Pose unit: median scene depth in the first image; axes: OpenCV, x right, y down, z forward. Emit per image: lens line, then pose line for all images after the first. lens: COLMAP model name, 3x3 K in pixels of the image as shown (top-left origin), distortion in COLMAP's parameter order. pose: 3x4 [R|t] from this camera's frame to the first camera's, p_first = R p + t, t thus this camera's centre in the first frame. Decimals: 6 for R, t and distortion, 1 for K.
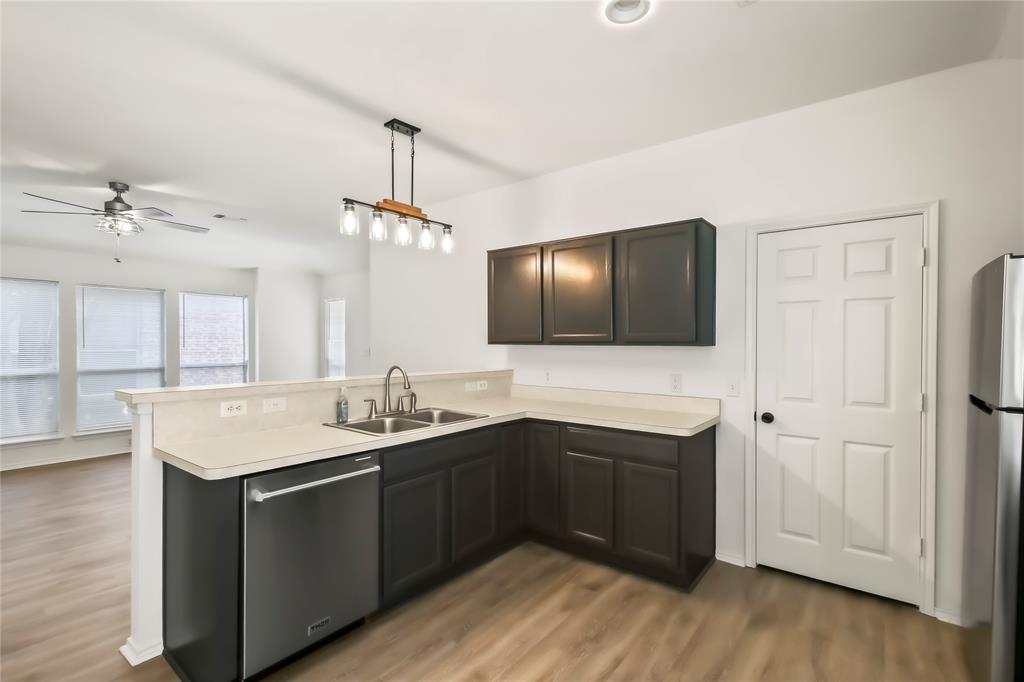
lens RADIAL K [[475.7, 0, 513.3], [0, 475.7, 346.9], [0, 0, 1]] dist [0.011370, -0.000686]
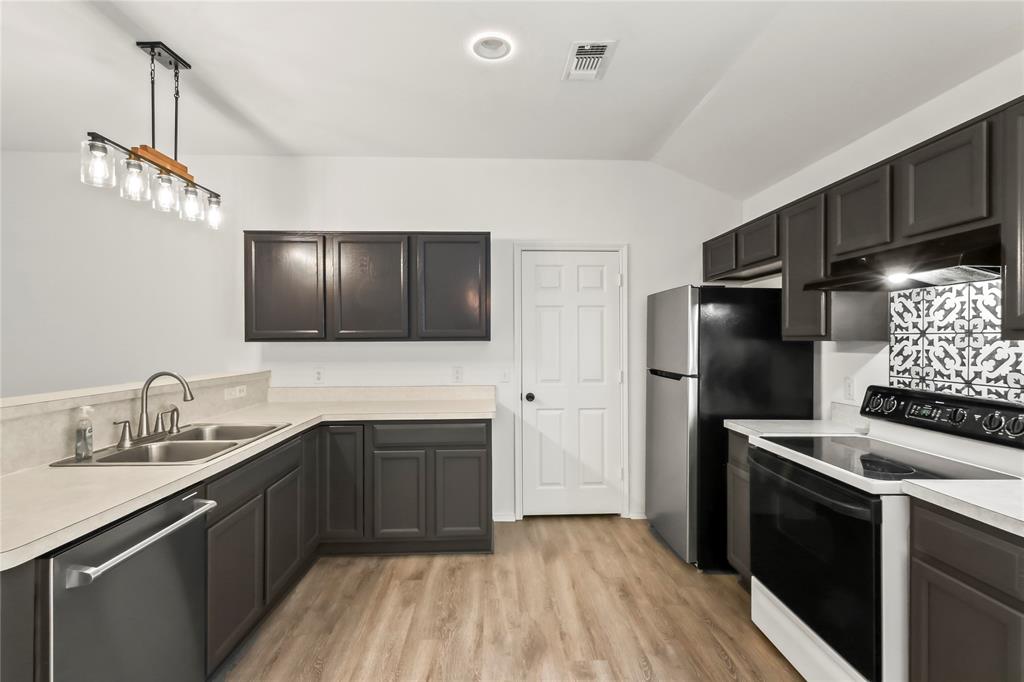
lens RADIAL K [[474.5, 0, 512.6], [0, 474.5, 337.0], [0, 0, 1]] dist [0.013157, -0.000745]
pose [[0.760388, -0.004915, 0.649451, -0.322095], [0.013194, 0.999882, -0.007881, -0.001341], [-0.649335, 0.014561, 0.760363, 0.075465]]
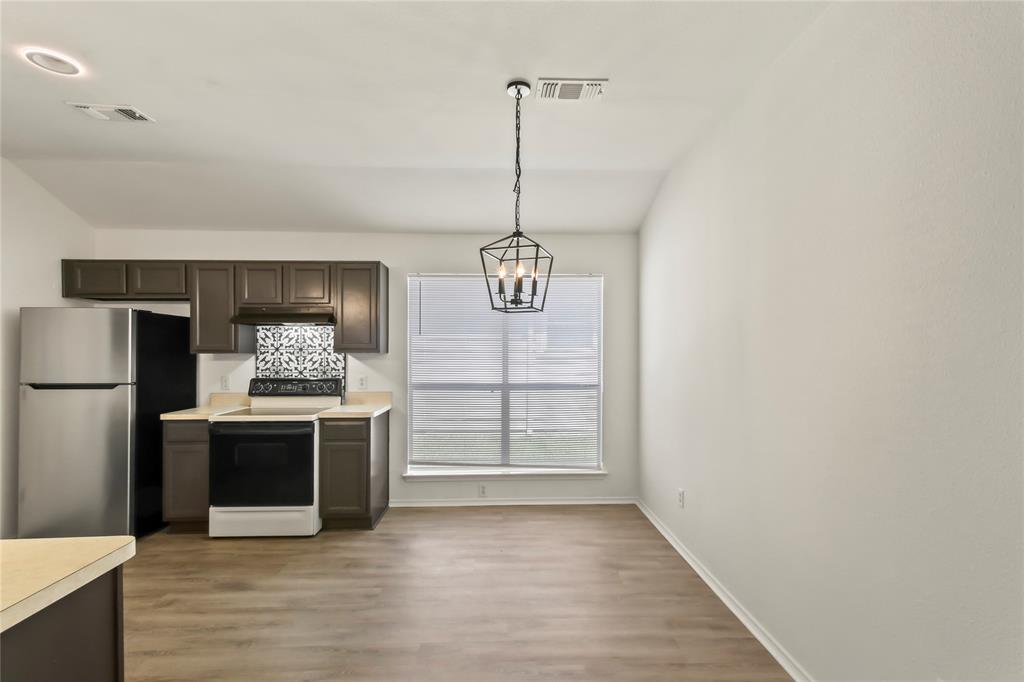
lens RADIAL K [[474.5, 0, 512.6], [0, 474.5, 337.0], [0, 0, 1]] dist [0.013157, -0.000745]
pose [[-0.646669, 0.015653, 0.762610, -0.941122], [0.004584, 0.999851, -0.016635, -0.015070], [-0.762757, -0.007261, -0.646644, 0.633705]]
